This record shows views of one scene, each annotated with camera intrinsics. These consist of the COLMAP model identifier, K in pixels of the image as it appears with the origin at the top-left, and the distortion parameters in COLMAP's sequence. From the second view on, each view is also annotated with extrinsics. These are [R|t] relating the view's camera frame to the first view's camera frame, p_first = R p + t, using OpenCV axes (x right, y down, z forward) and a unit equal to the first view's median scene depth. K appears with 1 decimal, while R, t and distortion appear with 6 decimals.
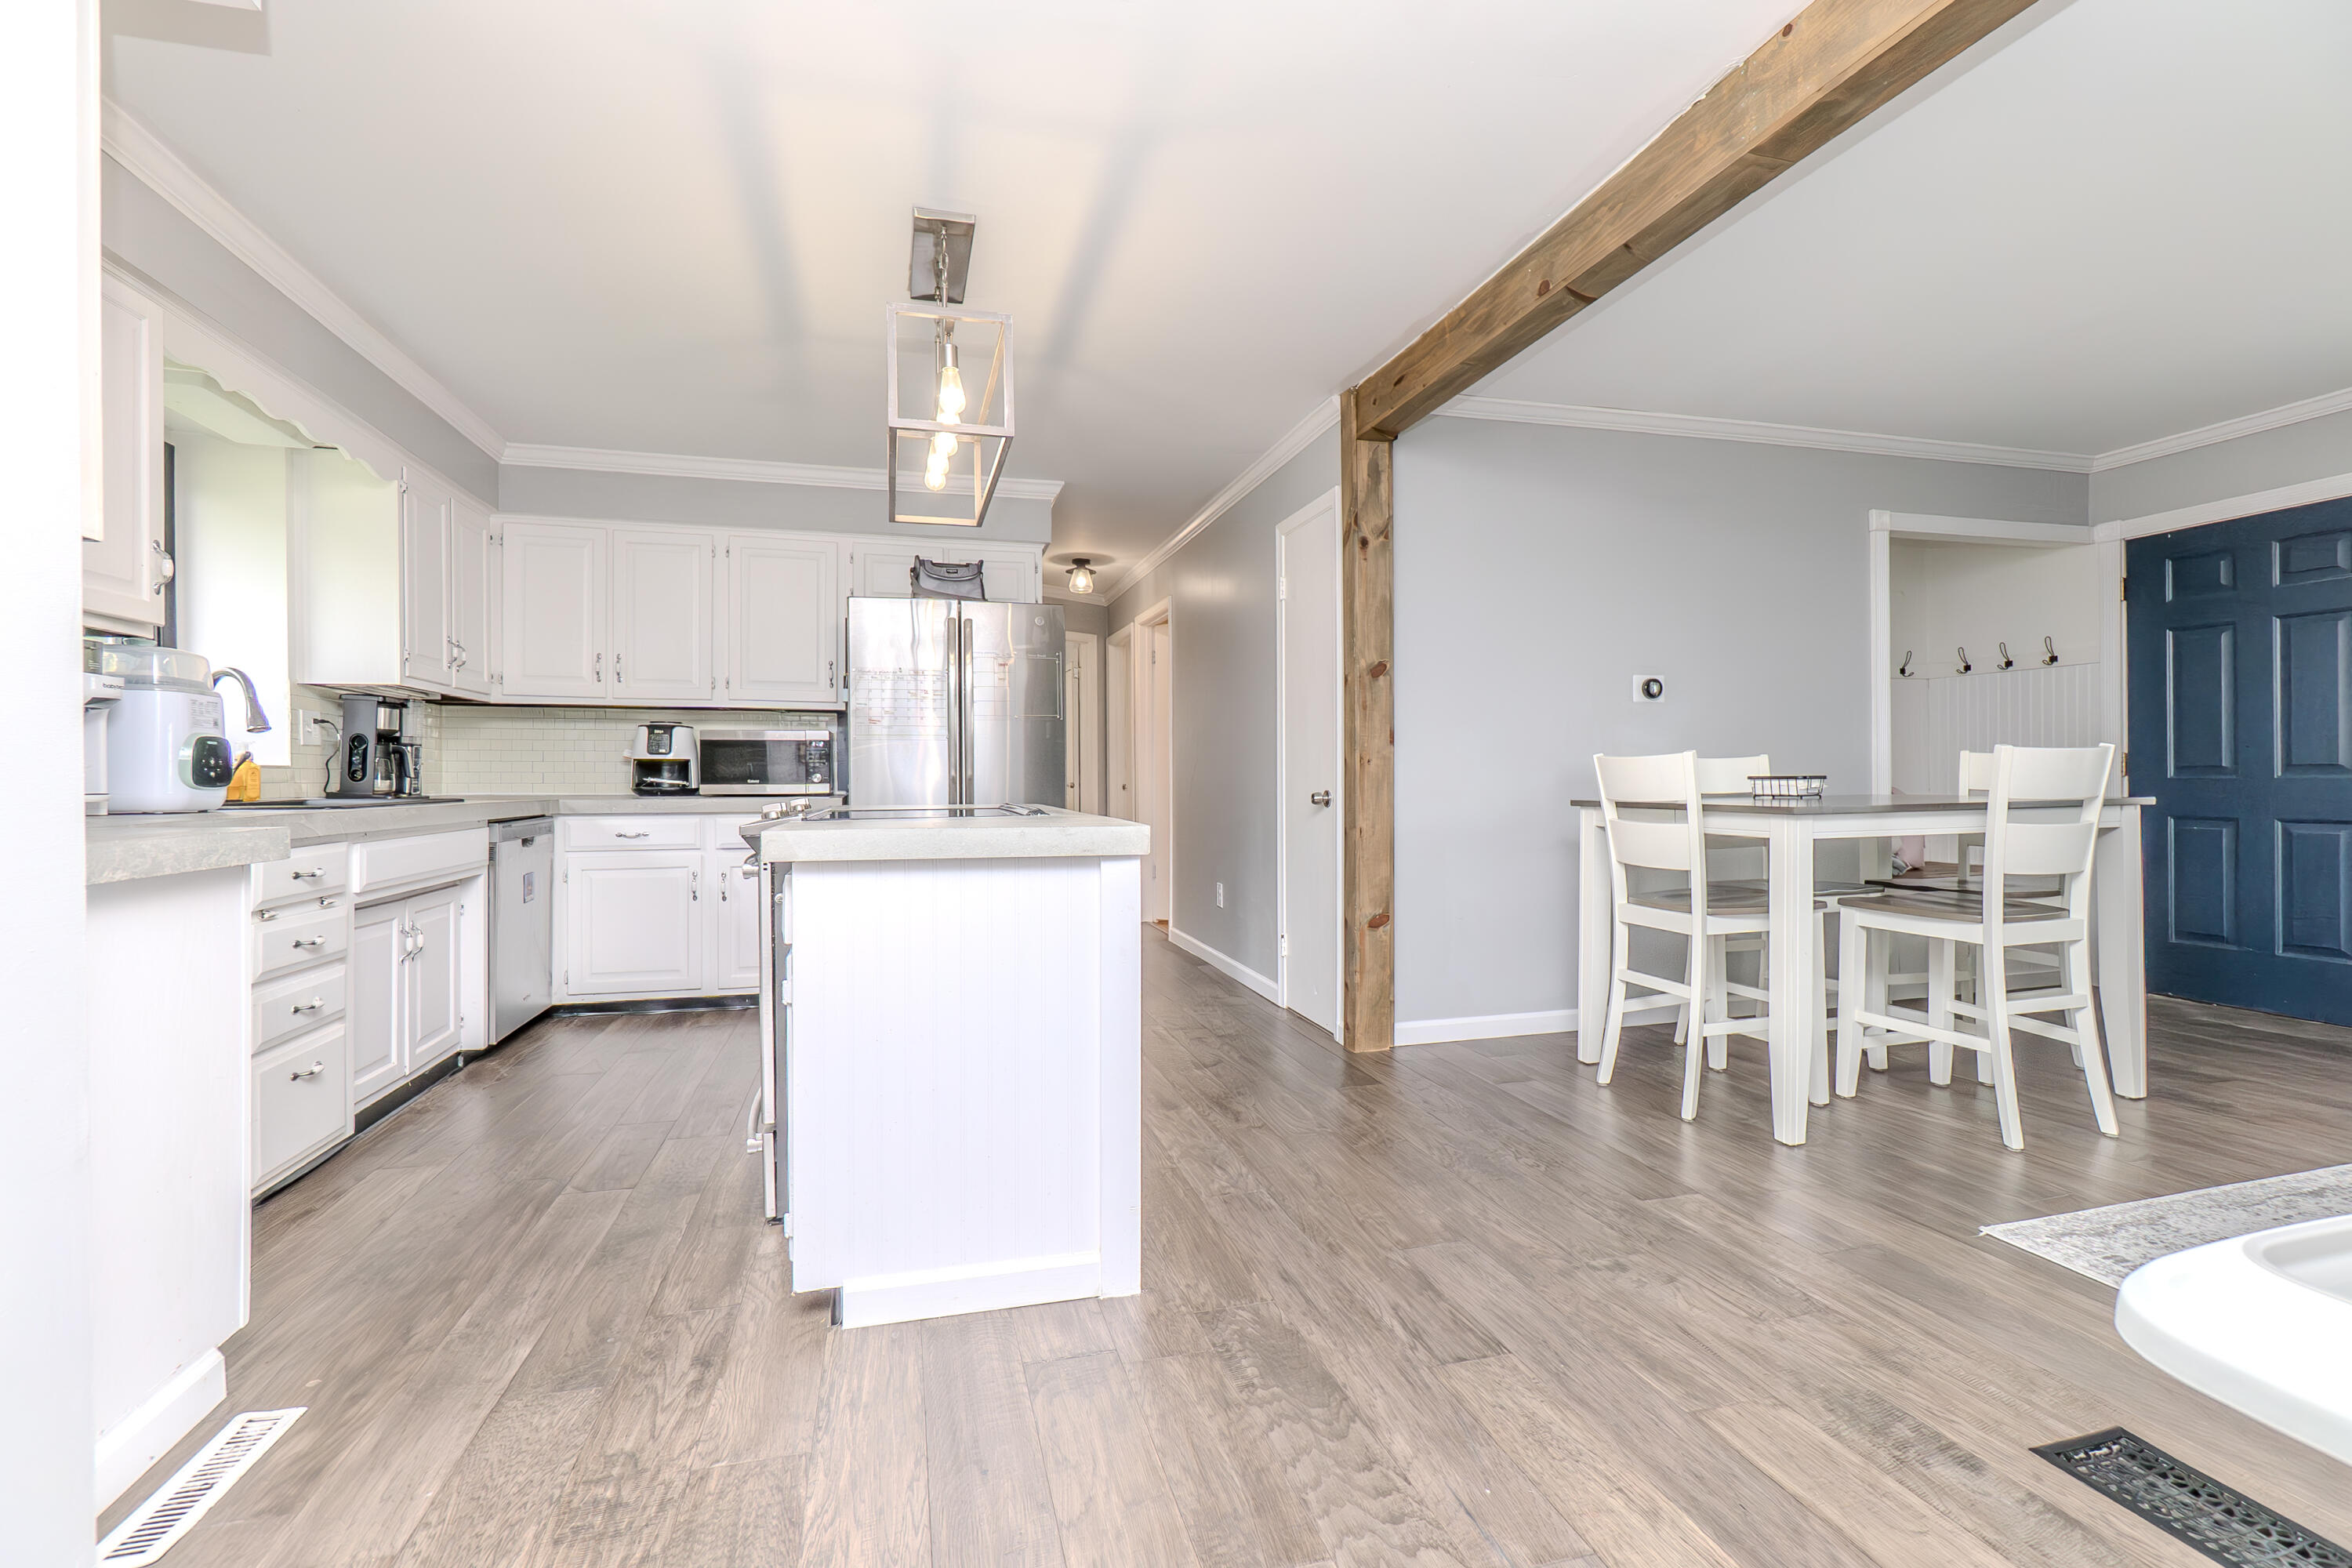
lens RADIAL K [[1016.0, 0, 1177.6], [0, 1016.0, 780.0], [0, 0, 1]] dist [0.001253, -0.000067]
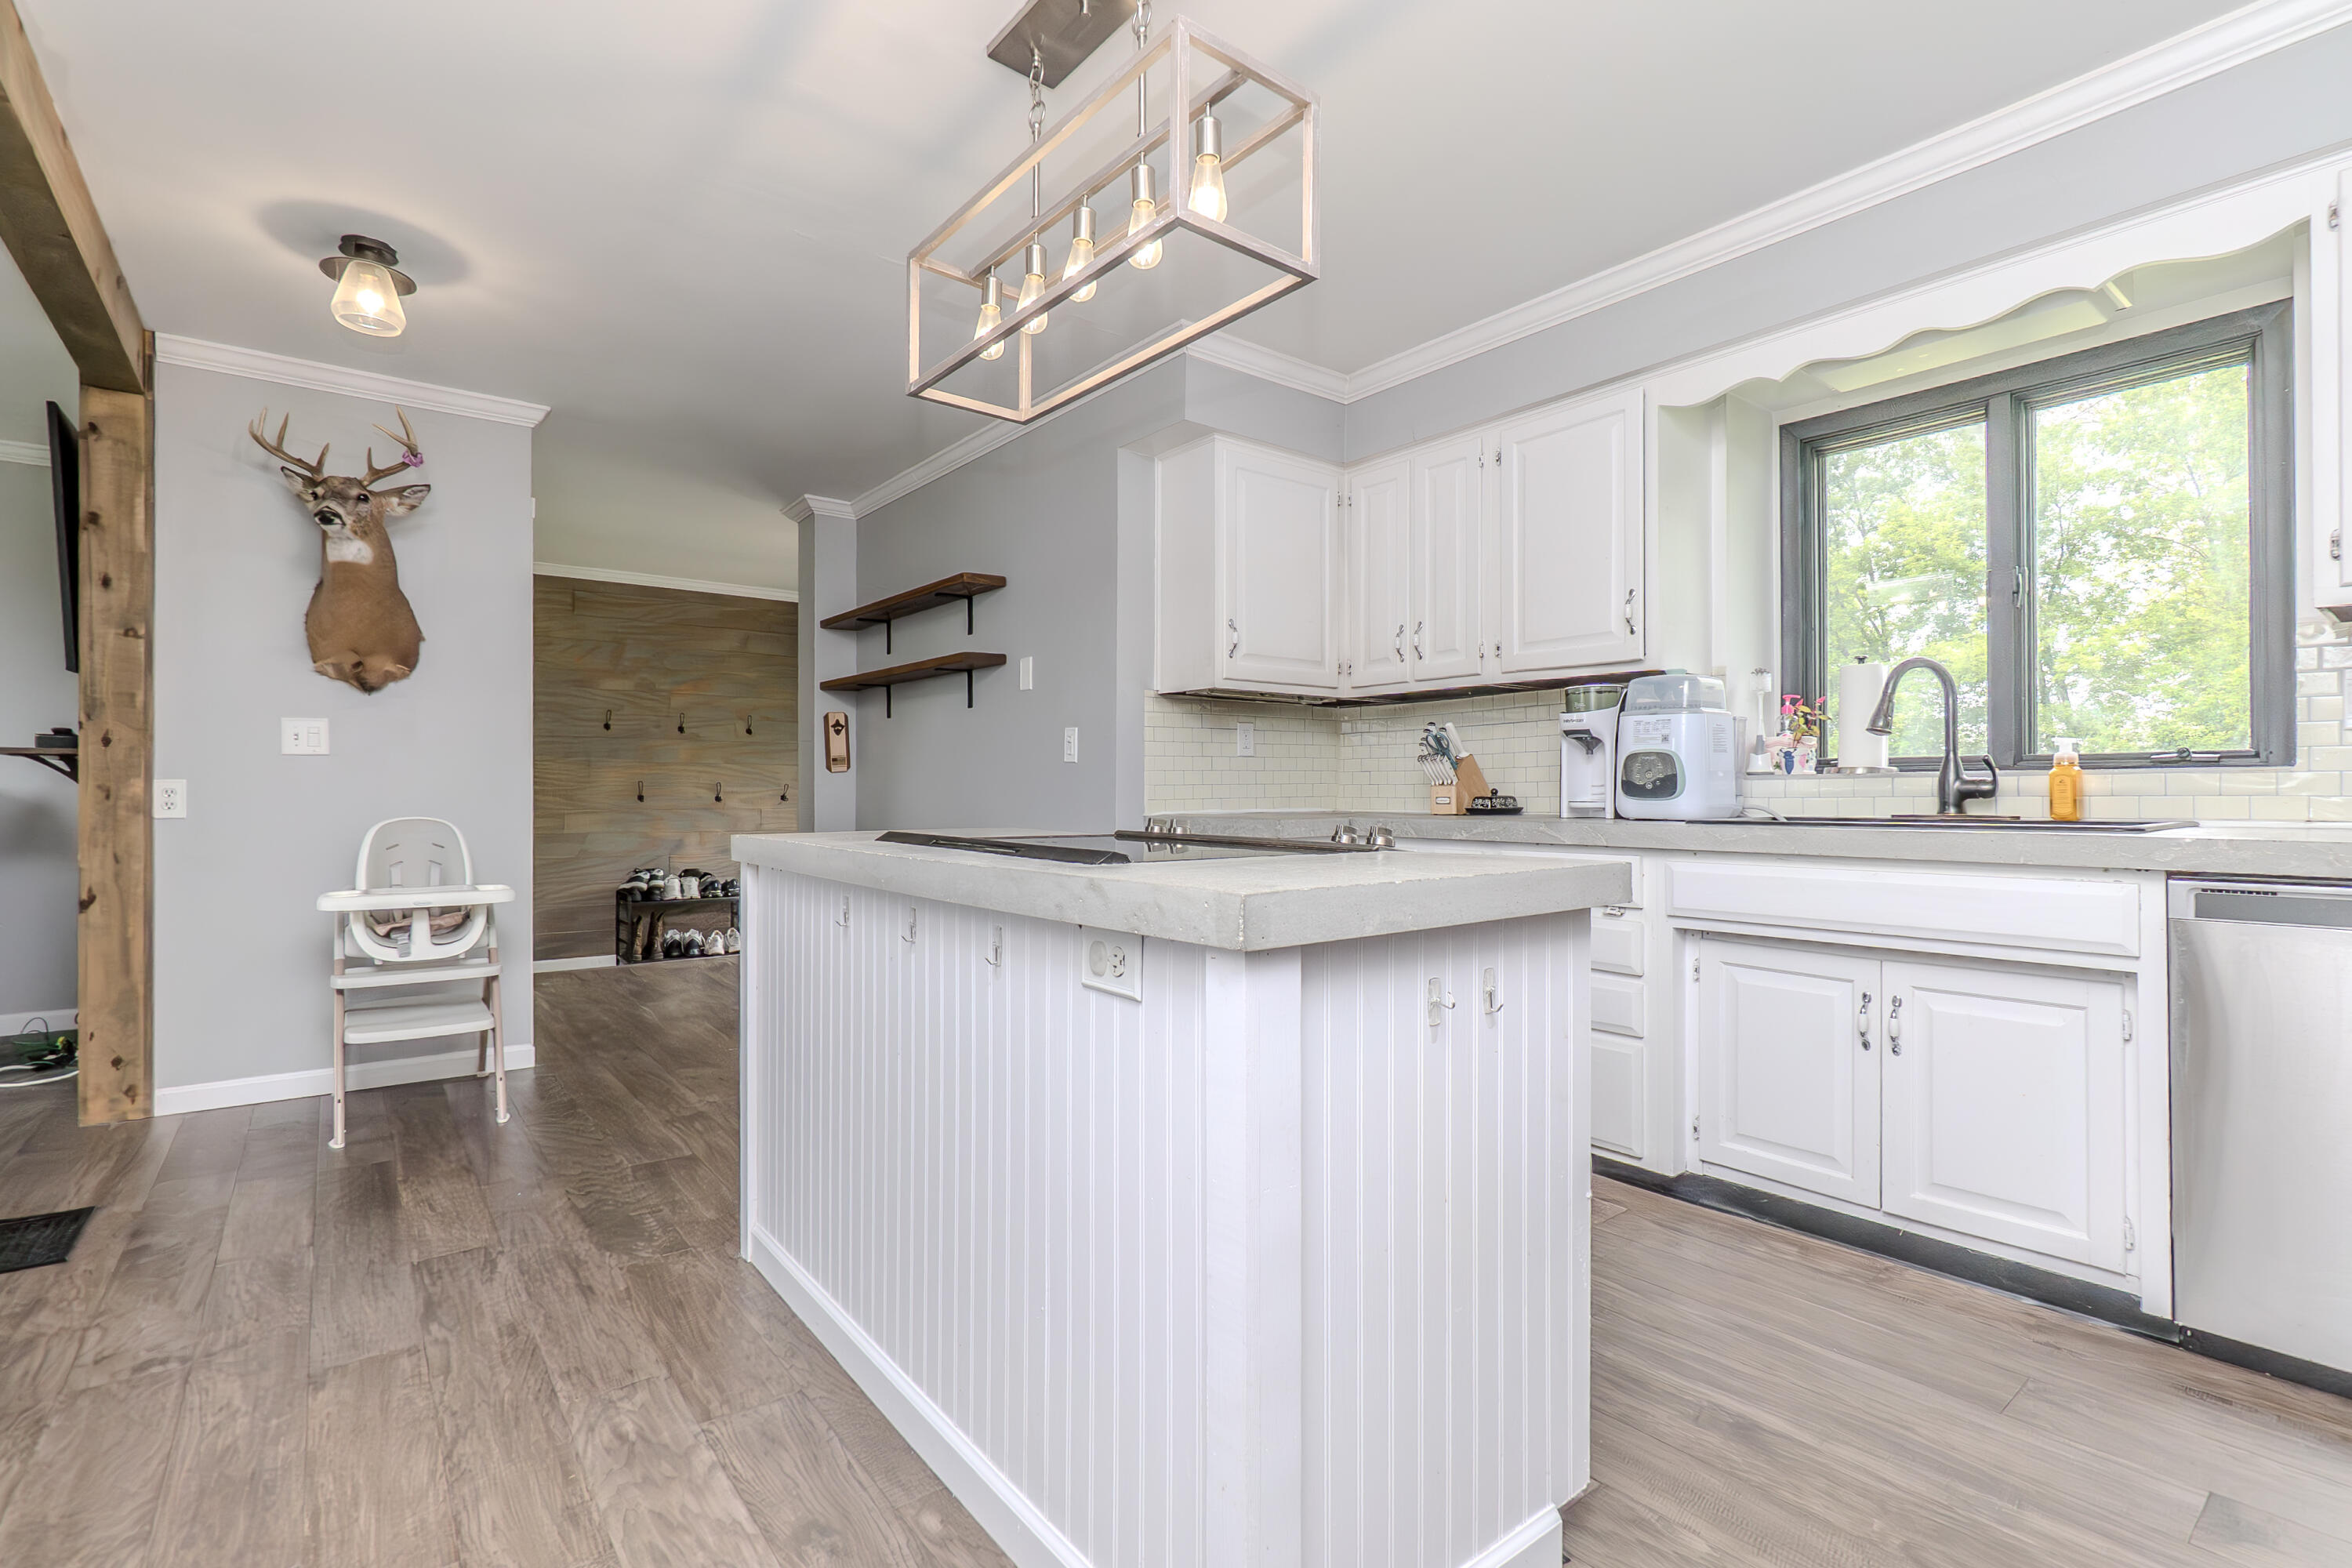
lens RADIAL K [[1135.1, 0, 1258.0], [0, 1135.1, 791.7], [0, 0, 1]] dist [0.002509, -0.000026]
pose [[-0.906459, 0.009666, -0.422183, -0.014546], [0.004030, 0.999890, 0.014241, -0.015017], [0.422274, 0.011208, -0.906399, 1.256987]]
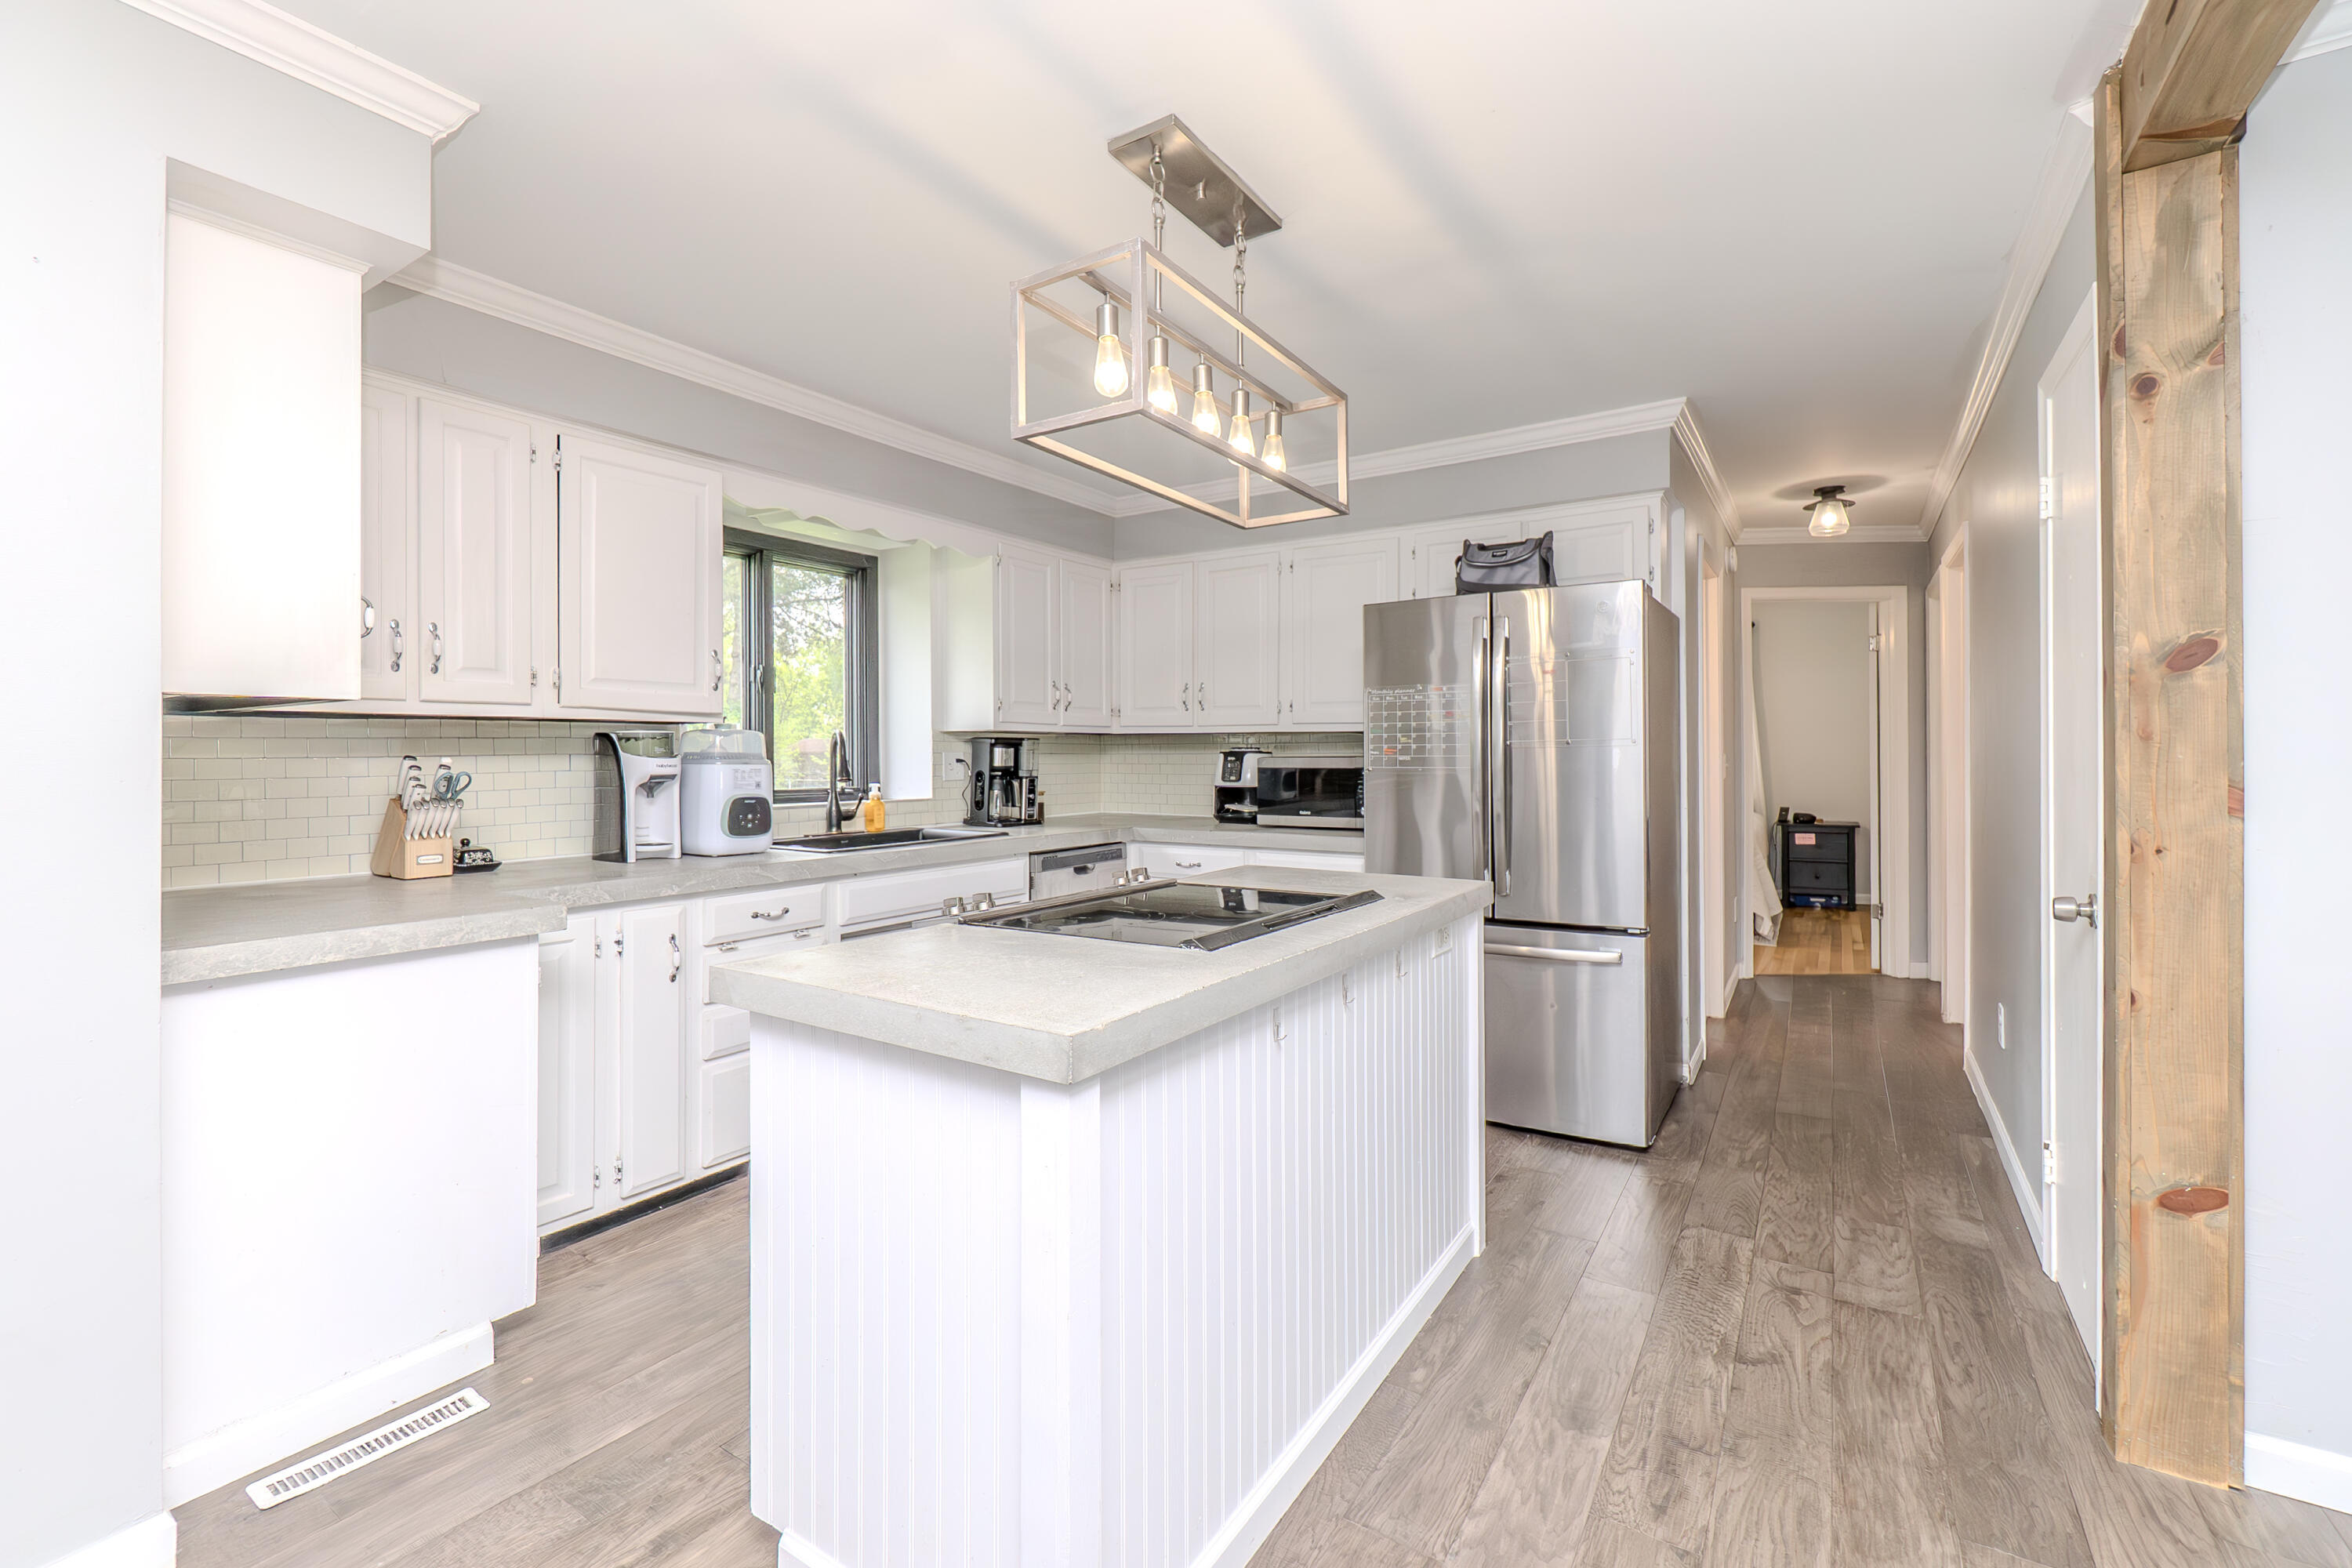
lens RADIAL K [[1039.0, 0, 1129.5], [0, 1039.0, 759.3], [0, 0, 1]] dist [-0.001679, -0.000439]
pose [[0.656884, 0.001394, -0.753990, 0.235743], [-0.001208, 0.999999, 0.000796, -0.060376], [0.753990, 0.000388, 0.656885, 0.329565]]
